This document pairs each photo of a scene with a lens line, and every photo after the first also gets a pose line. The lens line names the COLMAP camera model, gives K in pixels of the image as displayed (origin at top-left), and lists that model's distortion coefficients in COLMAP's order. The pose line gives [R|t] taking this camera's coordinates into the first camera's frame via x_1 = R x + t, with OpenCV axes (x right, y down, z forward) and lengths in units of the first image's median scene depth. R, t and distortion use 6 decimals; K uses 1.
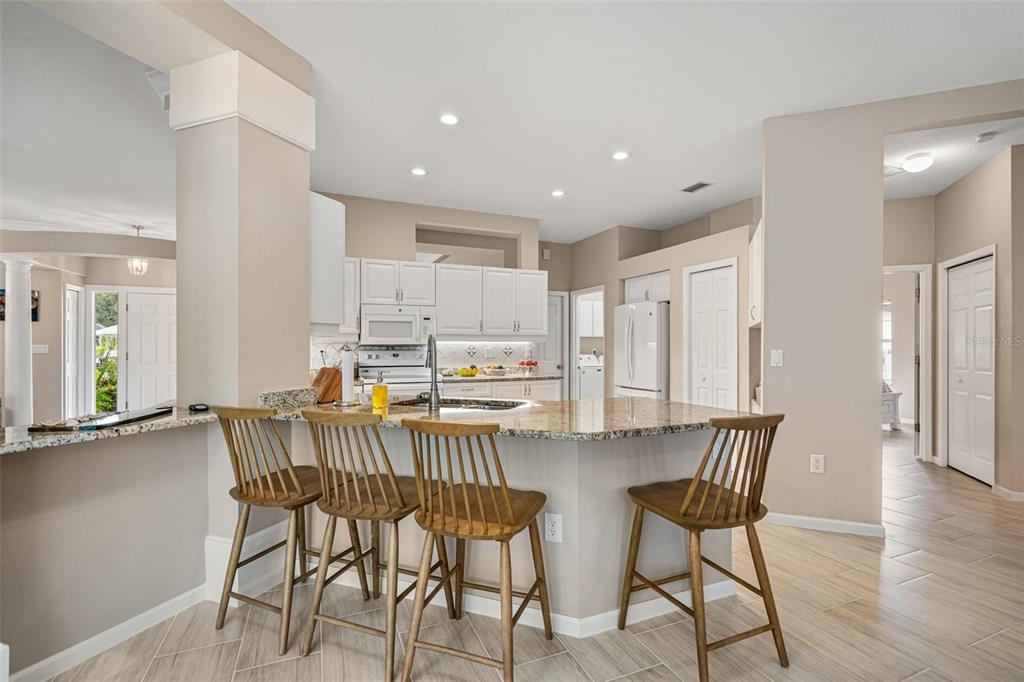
lens RADIAL K [[471.7, 0, 515.5], [0, 471.7, 346.3], [0, 0, 1]] dist [0.000841, -0.000750]
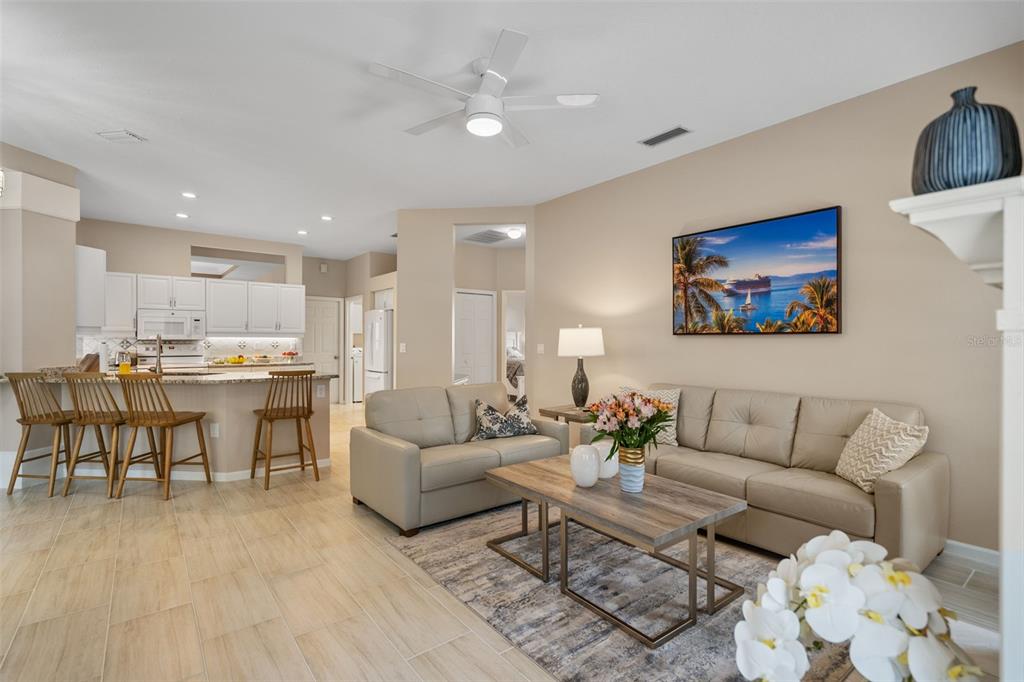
lens RADIAL K [[485.7, 0, 508.4], [0, 485.7, 342.9], [0, 0, 1]] dist [0.013276, -0.001233]
pose [[0.968983, 0.001083, 0.247124, 0.333842], [-0.001784, 0.999995, 0.002611, 0.000393], [-0.247120, -0.002971, 0.968980, -0.570687]]
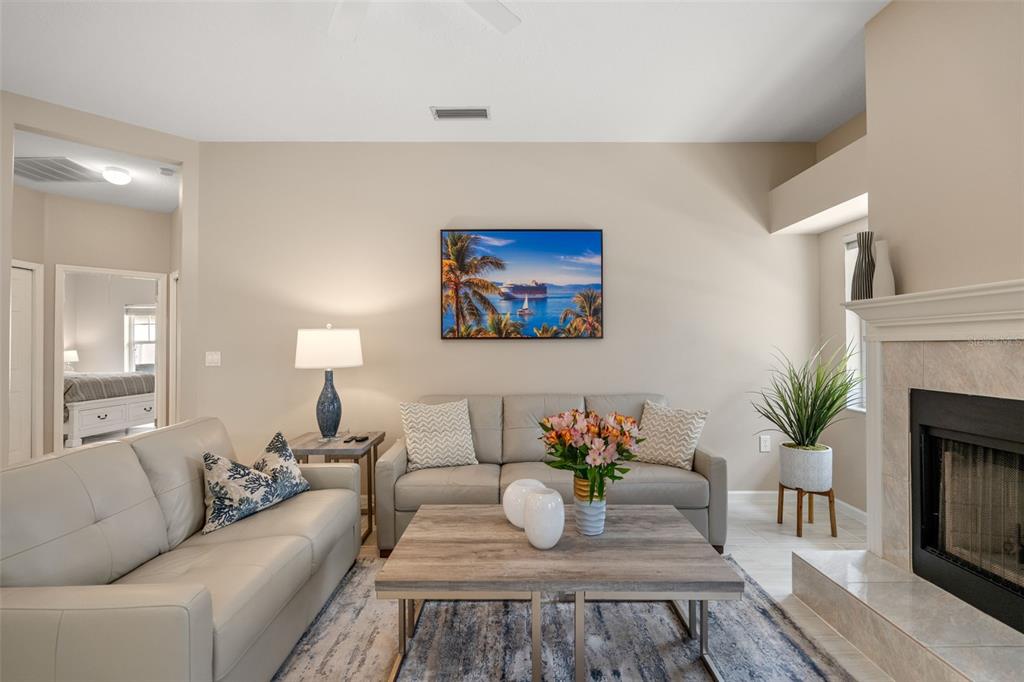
lens RADIAL K [[471.7, 0, 515.4], [0, 471.7, 338.8], [0, 0, 1]] dist [0.000841, -0.000750]
pose [[0.387540, 0.011705, 0.921779, 0.191125], [0.005855, 0.999868, -0.015158, -0.000495], [-0.921834, 0.011272, 0.387420, -0.202329]]
